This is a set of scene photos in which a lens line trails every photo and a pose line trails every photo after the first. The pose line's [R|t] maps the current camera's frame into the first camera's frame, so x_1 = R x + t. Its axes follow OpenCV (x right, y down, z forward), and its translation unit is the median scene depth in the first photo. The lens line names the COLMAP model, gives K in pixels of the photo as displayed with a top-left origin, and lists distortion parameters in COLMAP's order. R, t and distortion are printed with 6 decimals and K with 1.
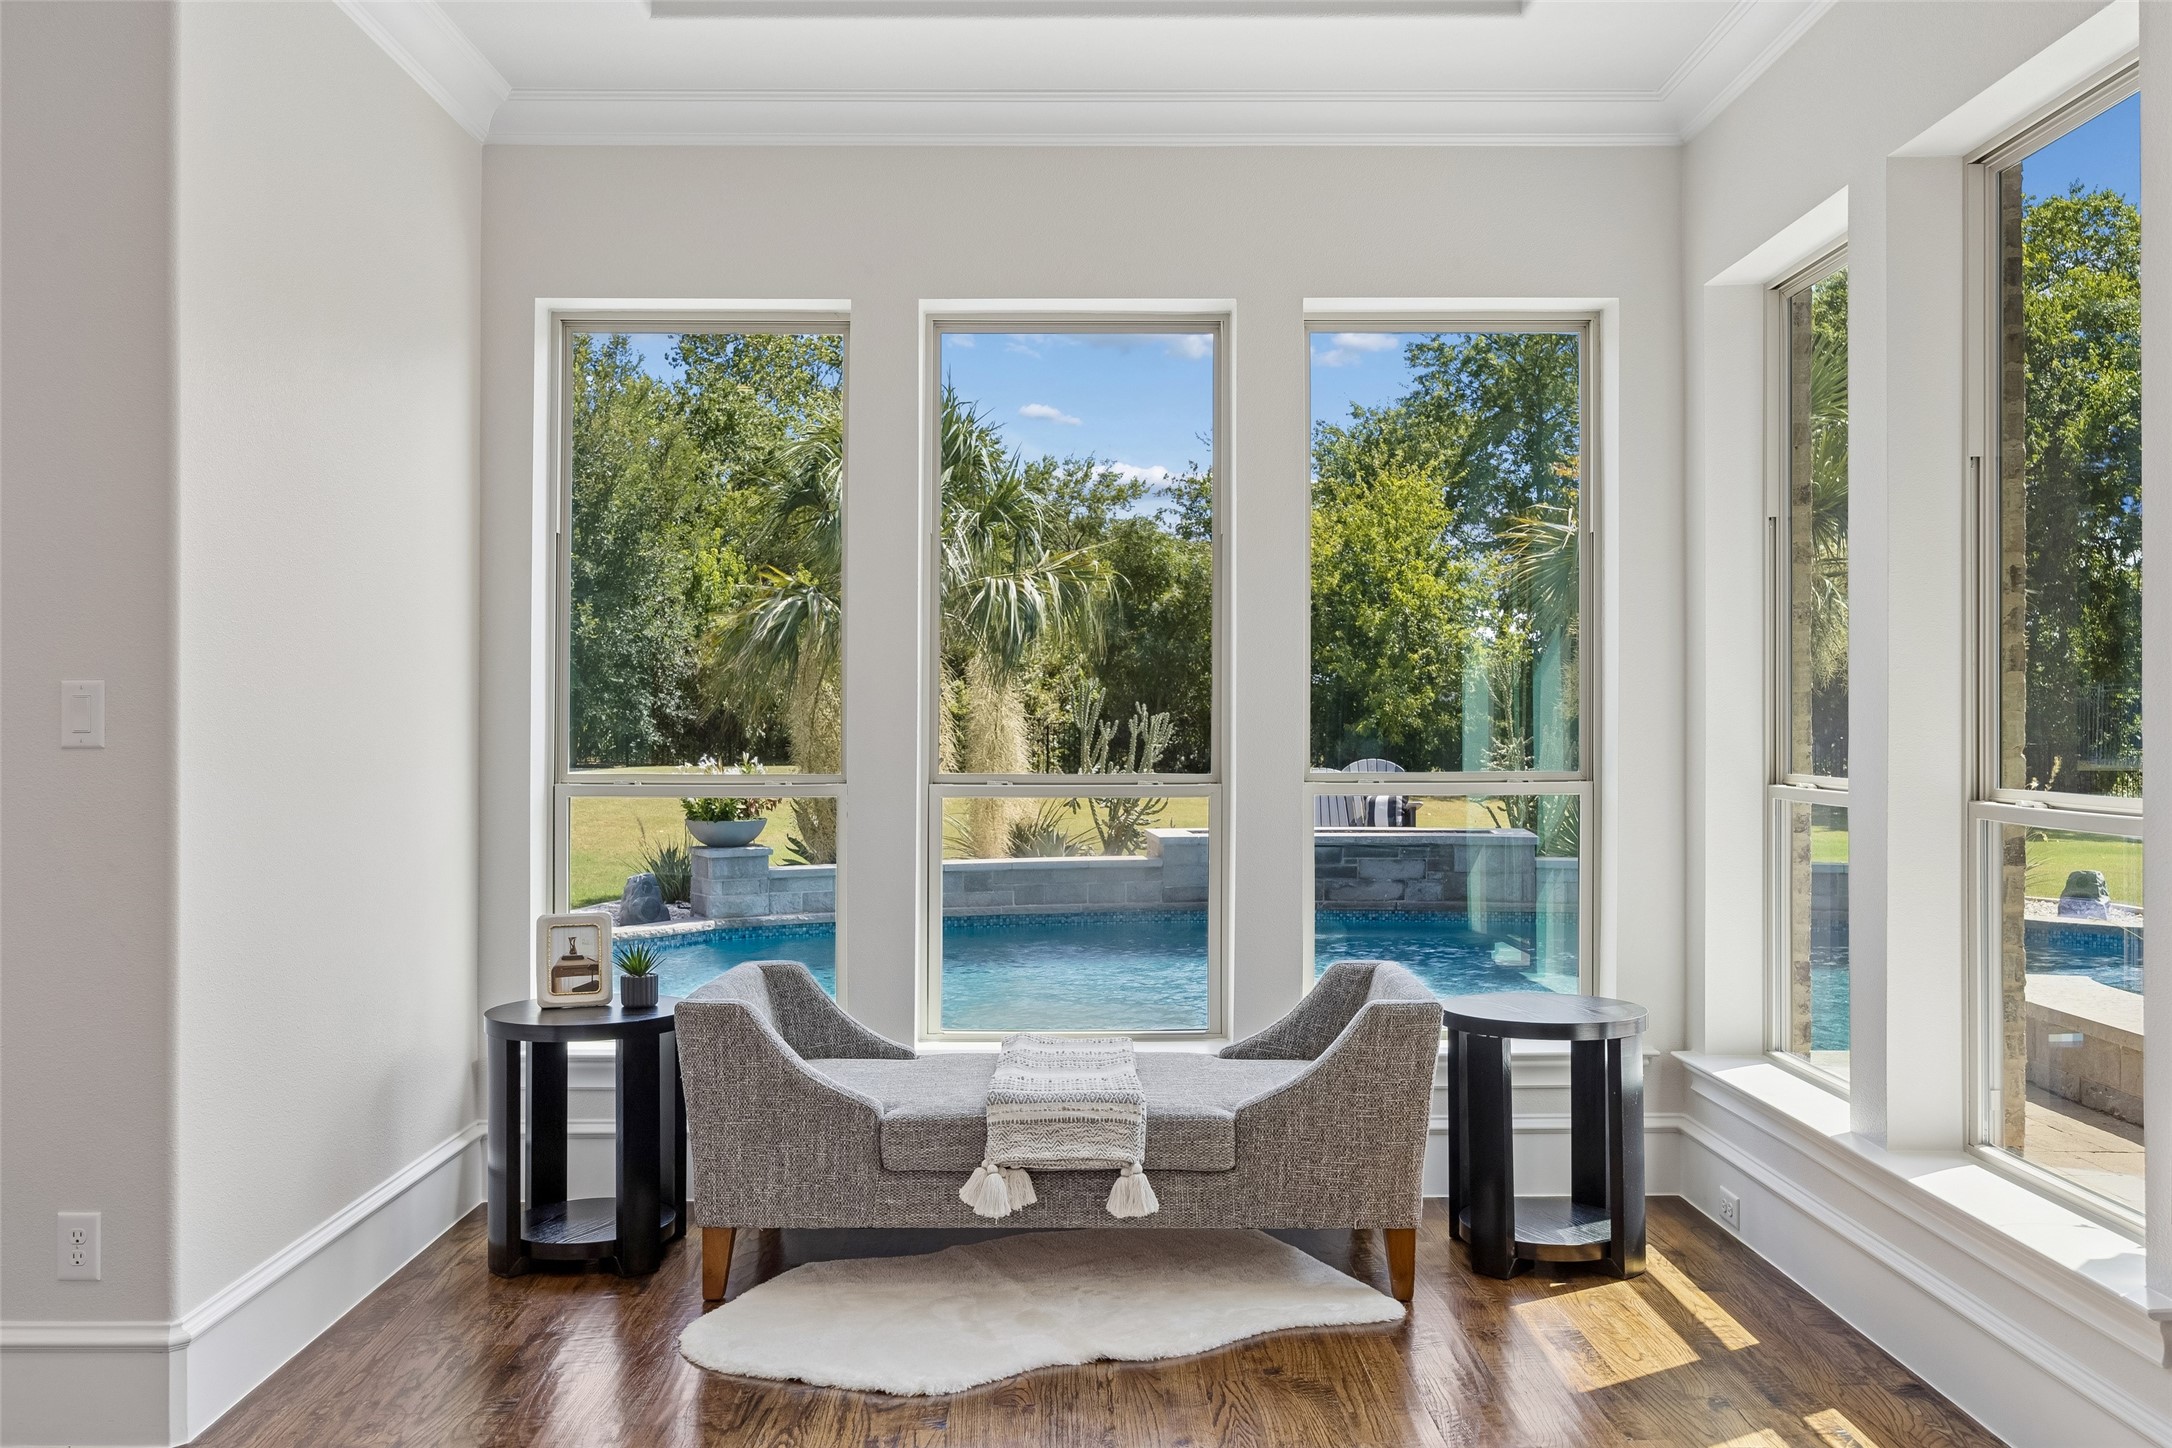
lens RADIAL K [[1769.5, 0, 1088.9], [0, 1769.5, 711.5], [0, 0, 1]] dist [0.004880, 0.003792]
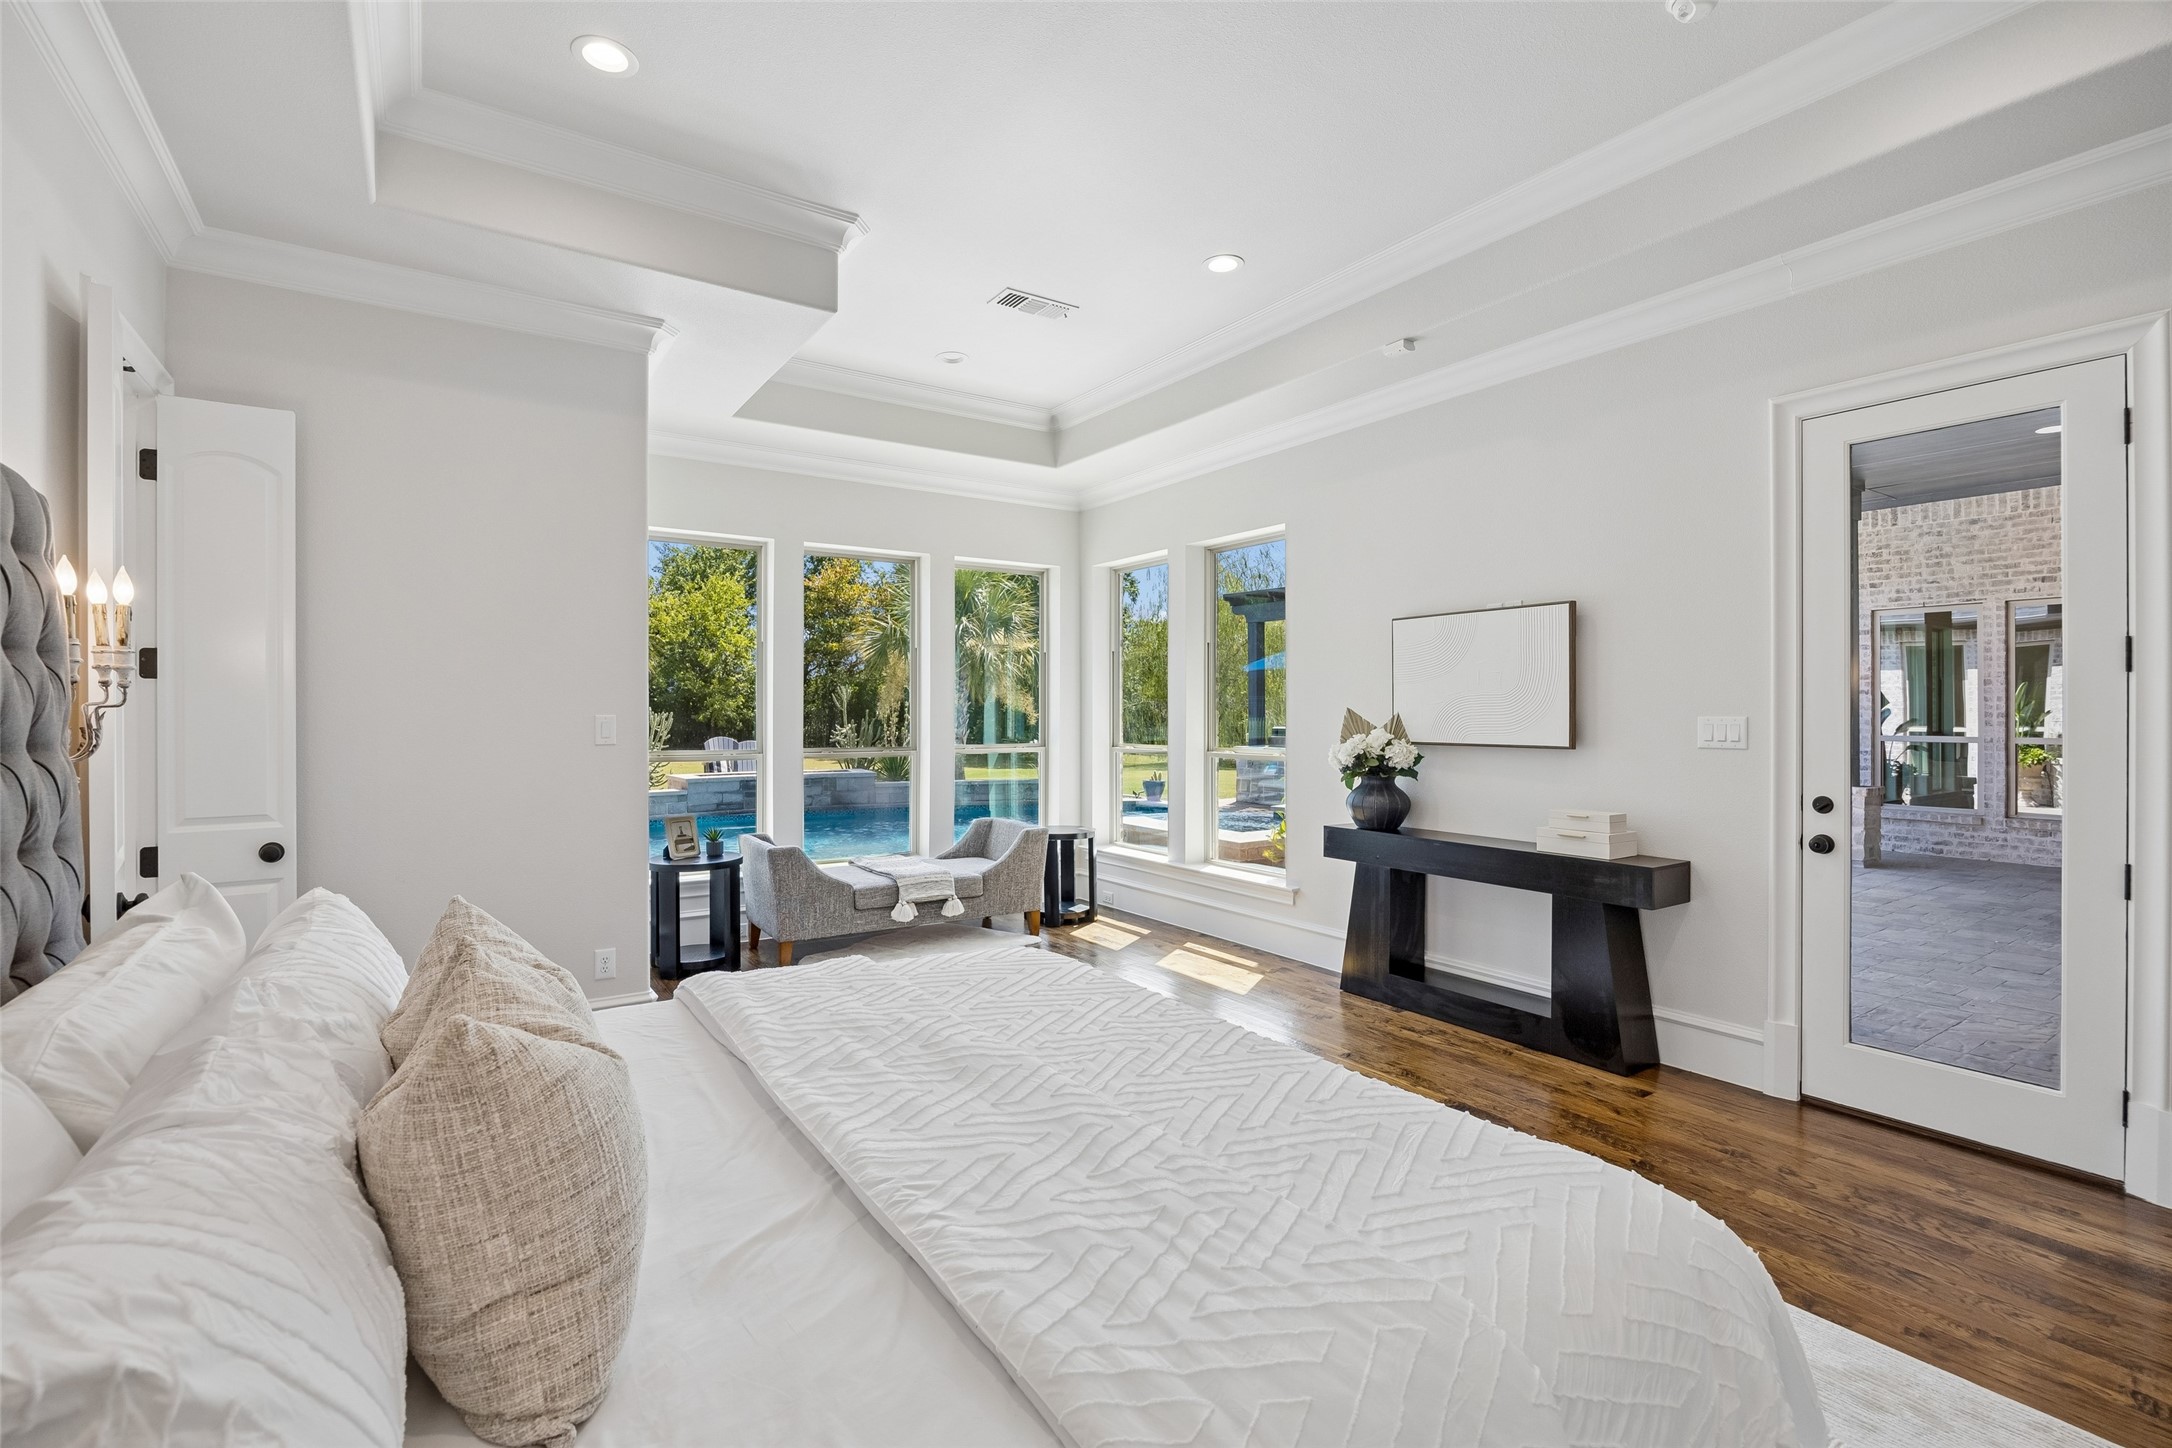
lens RADIAL K [[950.0, 0, 1079.9], [0, 950.0, 721.4], [0, 0, 1]] dist [-0.015588, 0.000246]
pose [[0.839166, -0.002450, 0.543870, -0.518124], [-0.005934, 0.999889, 0.013661, -0.022109], [-0.543843, -0.014692, 0.839058, -0.253165]]
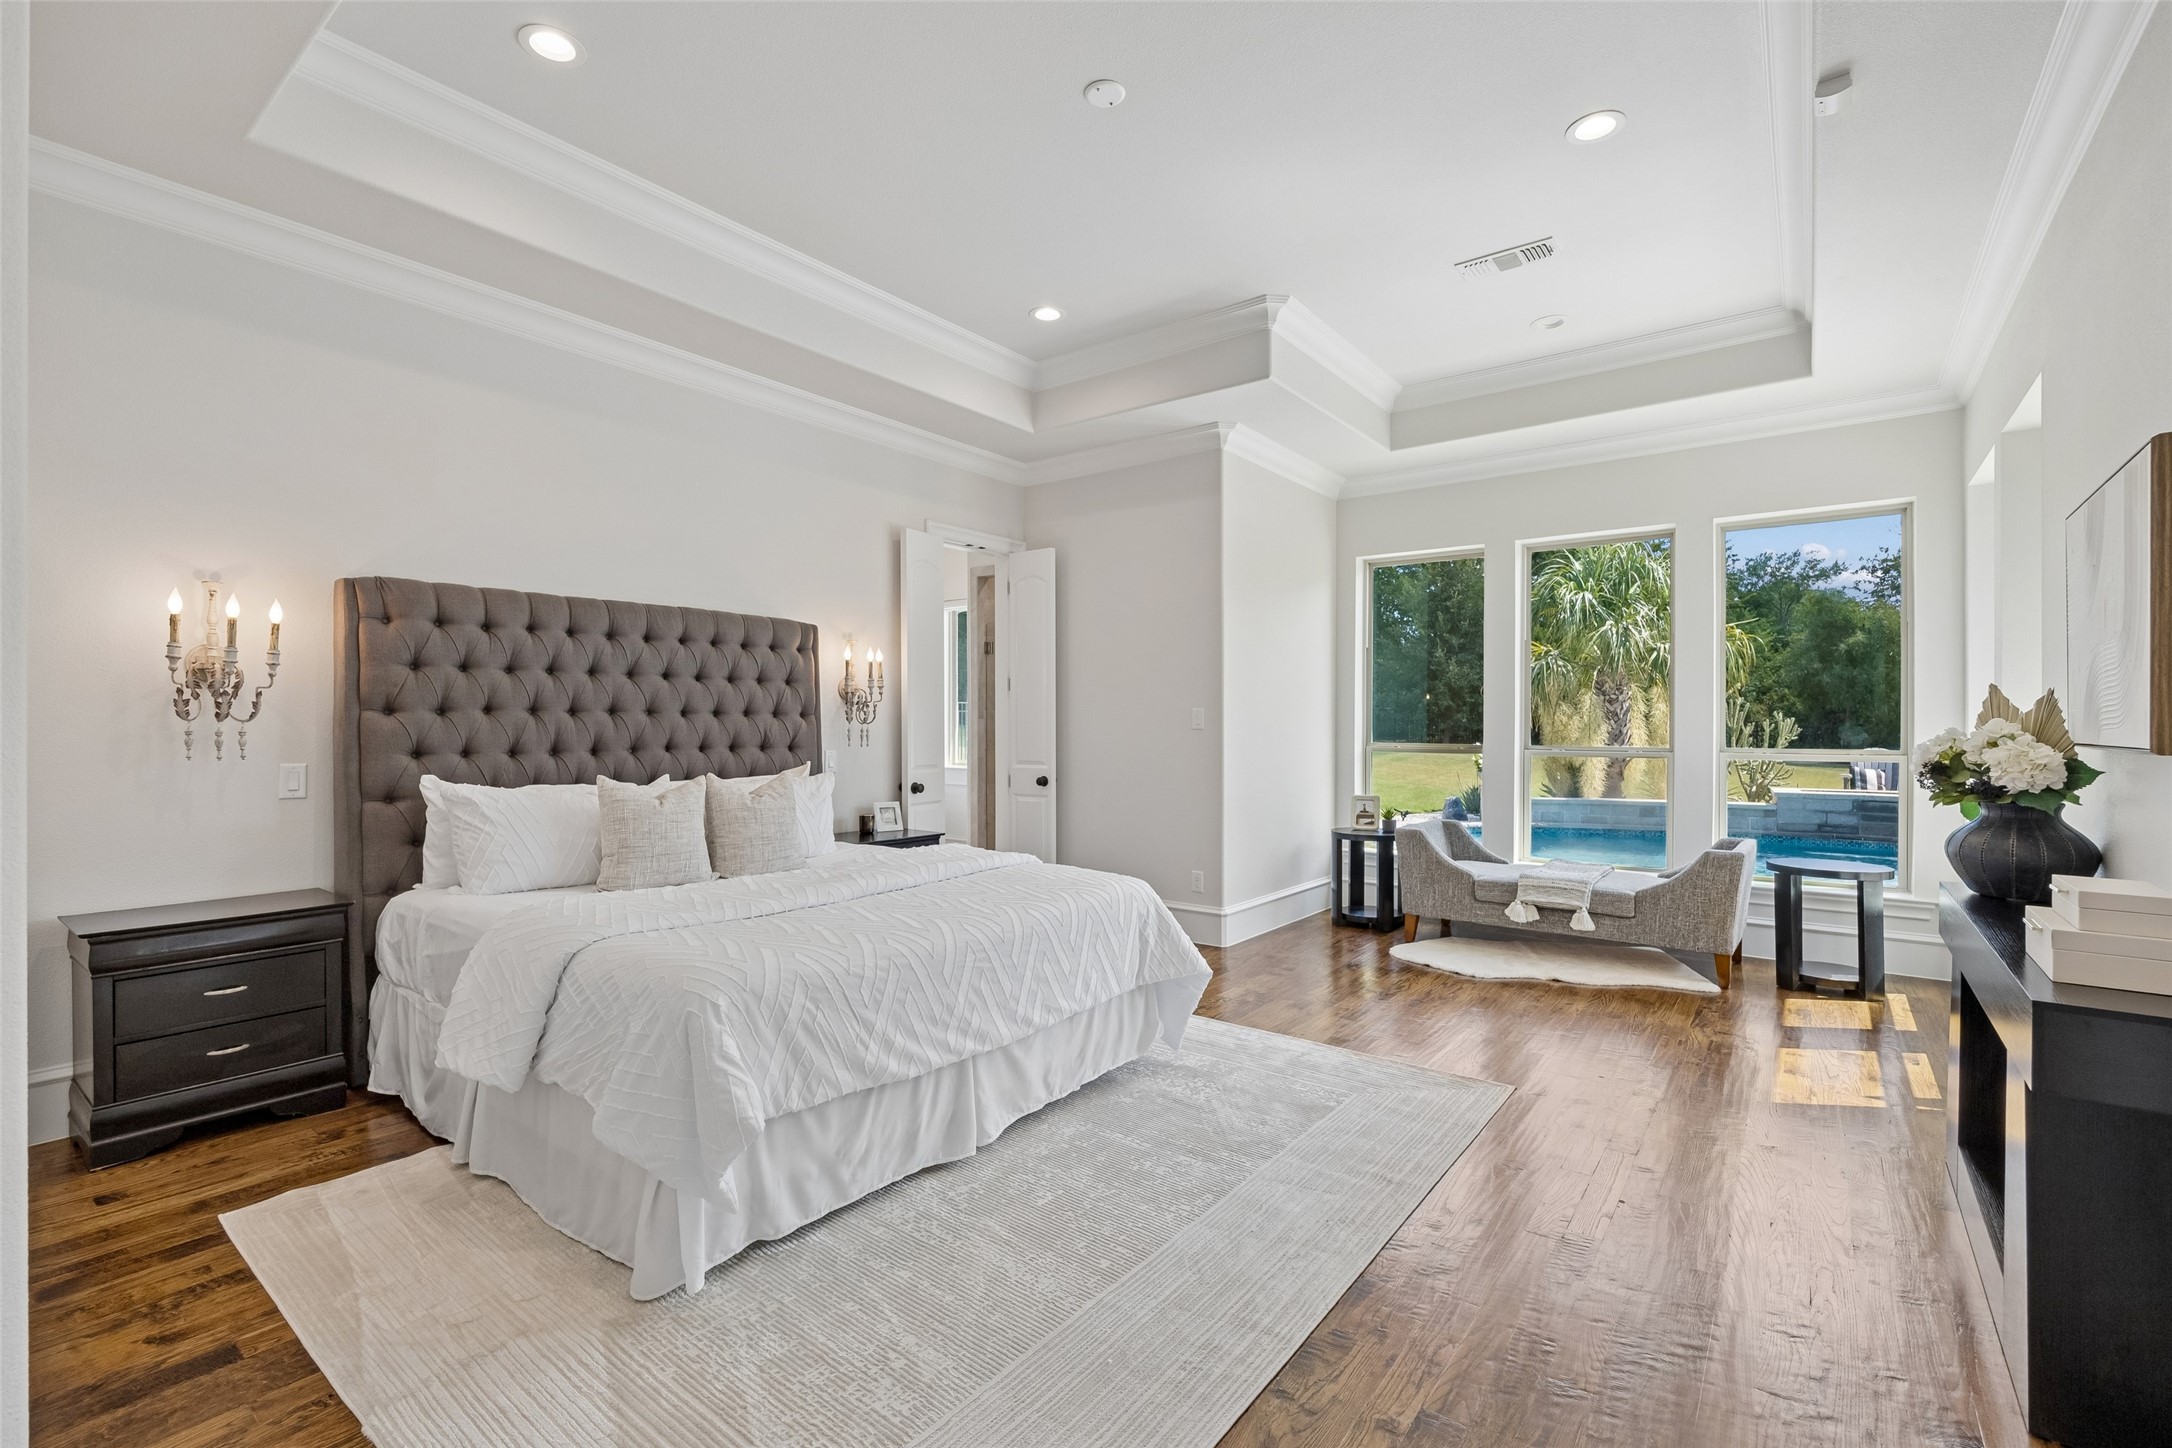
lens RADIAL K [[950.0, 0, 1079.9], [0, 950.0, 721.4], [0, 0, 1]] dist [-0.015588, 0.000246]
pose [[0.785386, 0.002595, -0.619001, 0.248140], [0.000468, 0.999988, 0.004786, -0.001586], [0.619006, -0.004049, 0.785376, -0.366345]]
